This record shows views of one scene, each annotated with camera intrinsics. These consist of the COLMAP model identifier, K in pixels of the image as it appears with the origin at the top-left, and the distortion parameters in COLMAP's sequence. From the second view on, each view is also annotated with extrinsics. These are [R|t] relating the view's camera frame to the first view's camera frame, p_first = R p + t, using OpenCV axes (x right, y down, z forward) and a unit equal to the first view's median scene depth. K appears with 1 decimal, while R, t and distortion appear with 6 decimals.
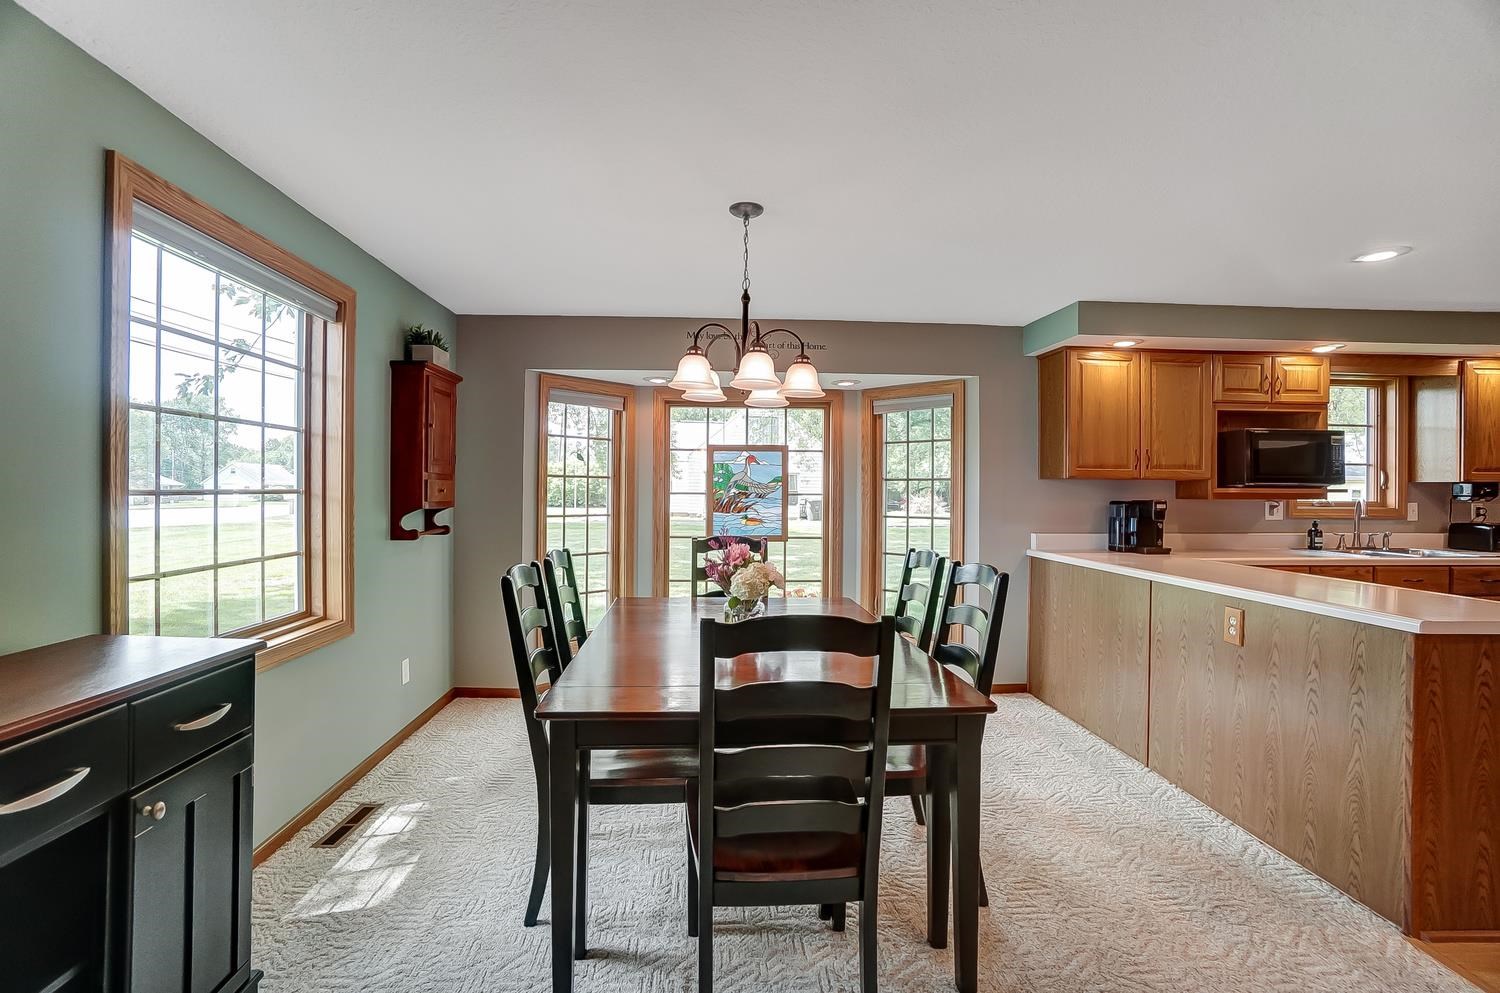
lens RADIAL K [[689.0, 0, 748.6], [0, 689.0, 492.4], [0, 0, 1]] dist [-0.026527, 0.010089]
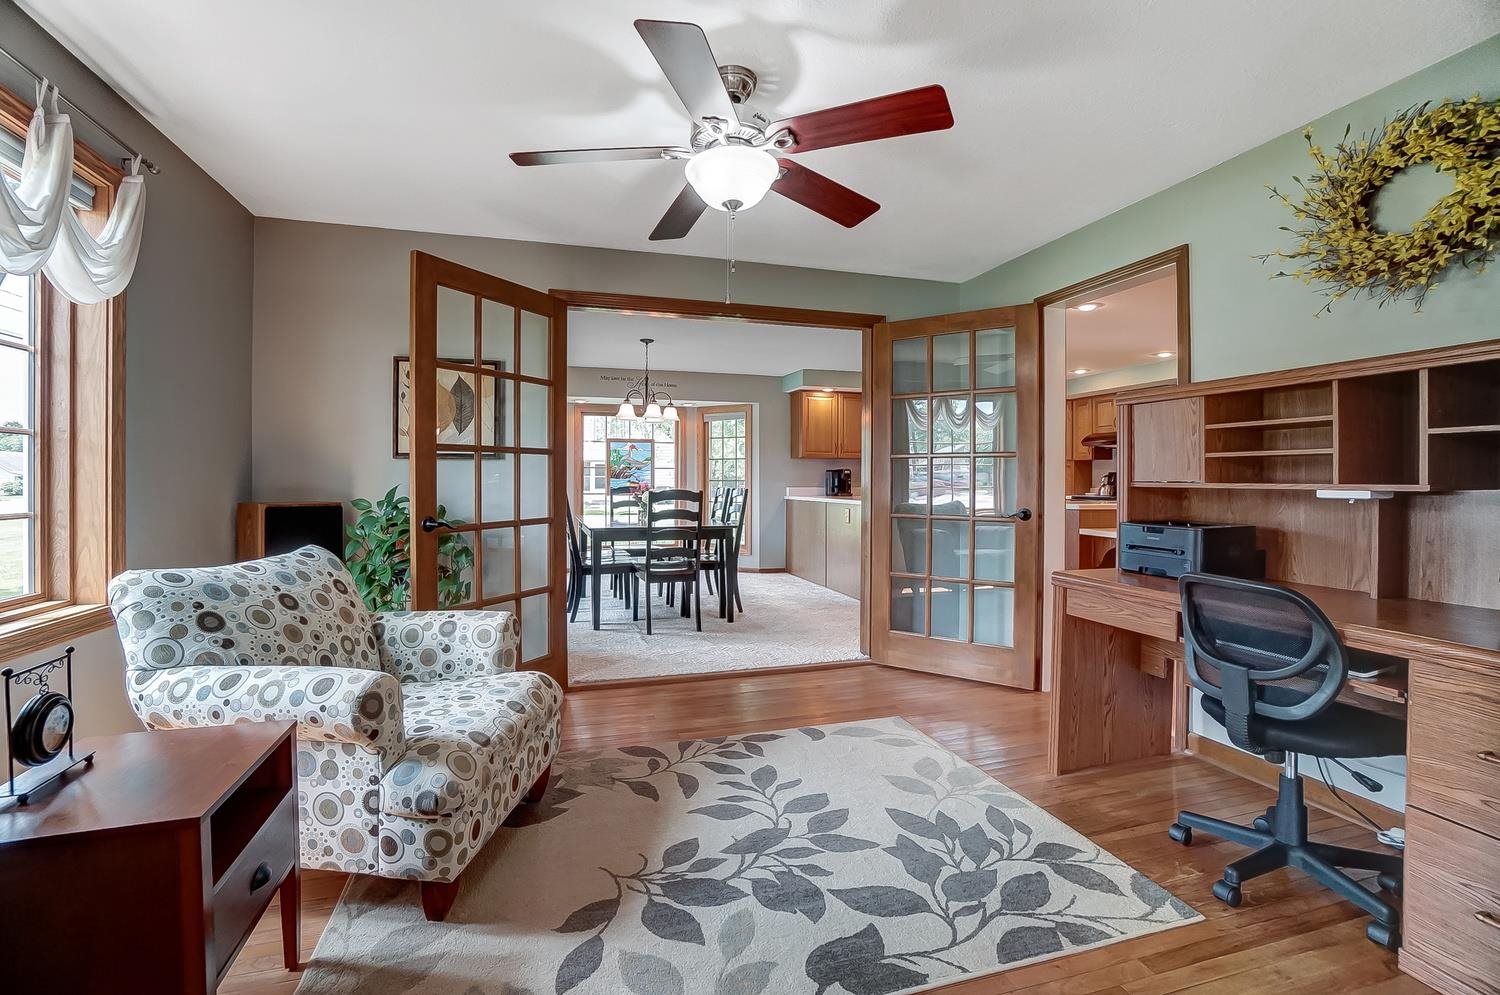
lens RADIAL K [[689.0, 0, 746.2], [0, 689.0, 496.0], [0, 0, 1]] dist [-0.026527, 0.010089]
pose [[0.975968, -0.005134, 0.217852, -0.108624], [0.004266, 0.999981, 0.004455, 0.076362], [-0.217871, -0.003419, 0.975972, -0.829459]]
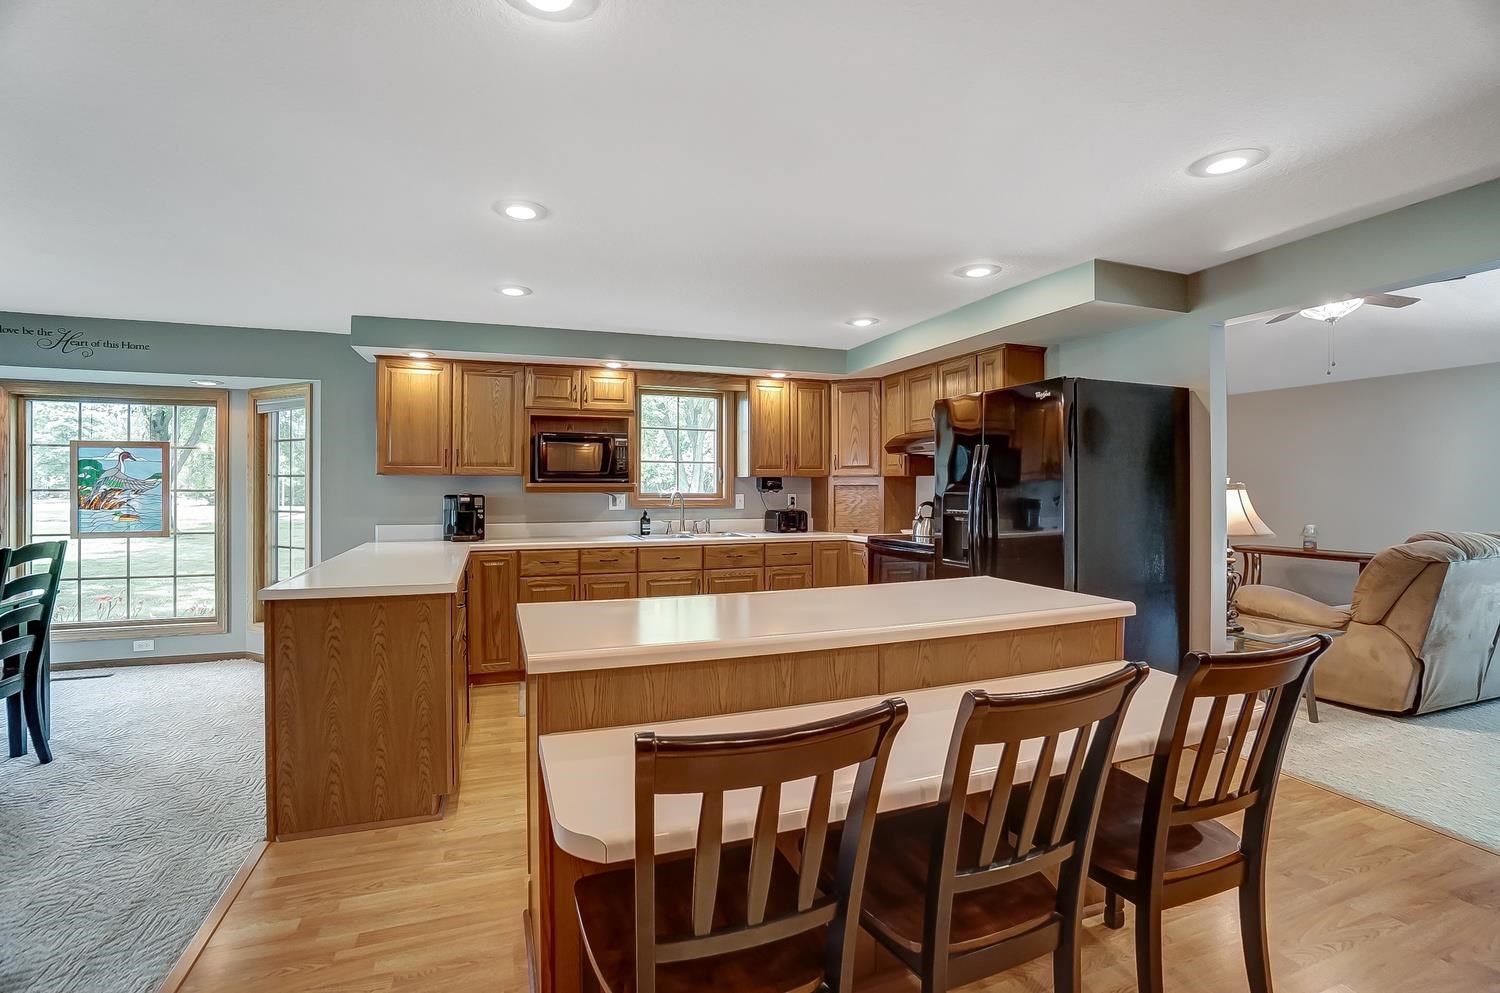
lens RADIAL K [[689.0, 0, 739.7], [0, 689.0, 497.7], [0, 0, 1]] dist [-0.026527, 0.010089]
pose [[0.964724, -0.009512, 0.263091, 0.698297], [0.005241, 0.999843, 0.016932, 0.000850], [-0.263211, -0.014955, 0.964622, -0.205532]]
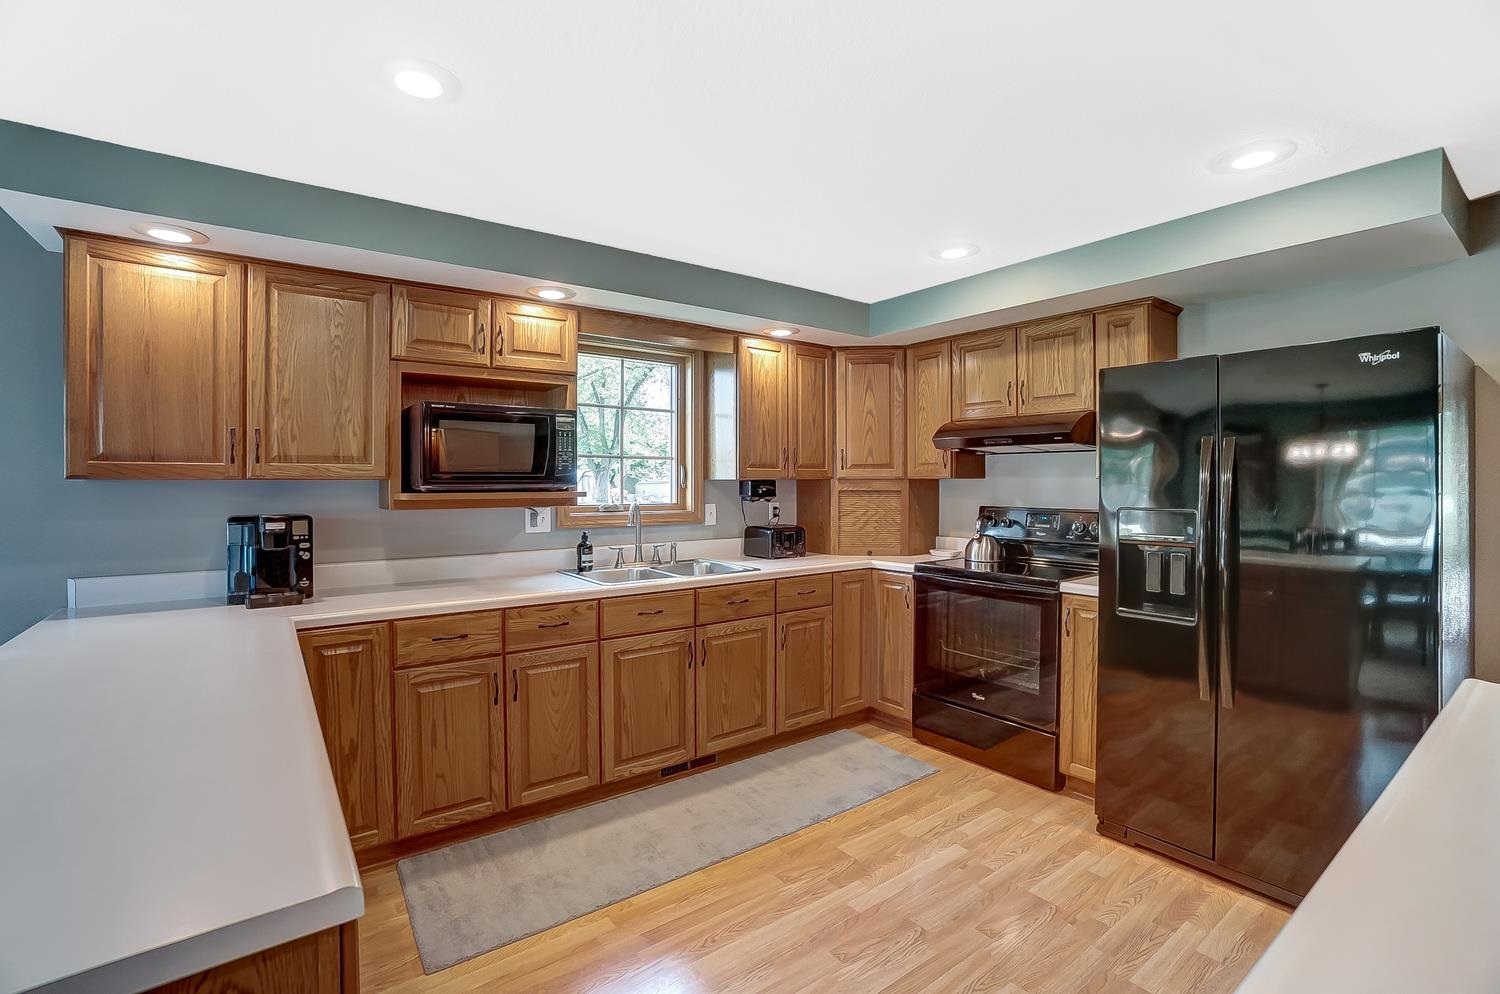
lens RADIAL K [[689.0, 0, 737.8], [0, 689.0, 493.8], [0, 0, 1]] dist [-0.026527, 0.010089]
pose [[0.851649, -0.016328, 0.523858, 0.596966], [0.005265, 0.999731, 0.022600, -0.017621], [-0.524086, -0.016489, 0.851506, 0.268698]]
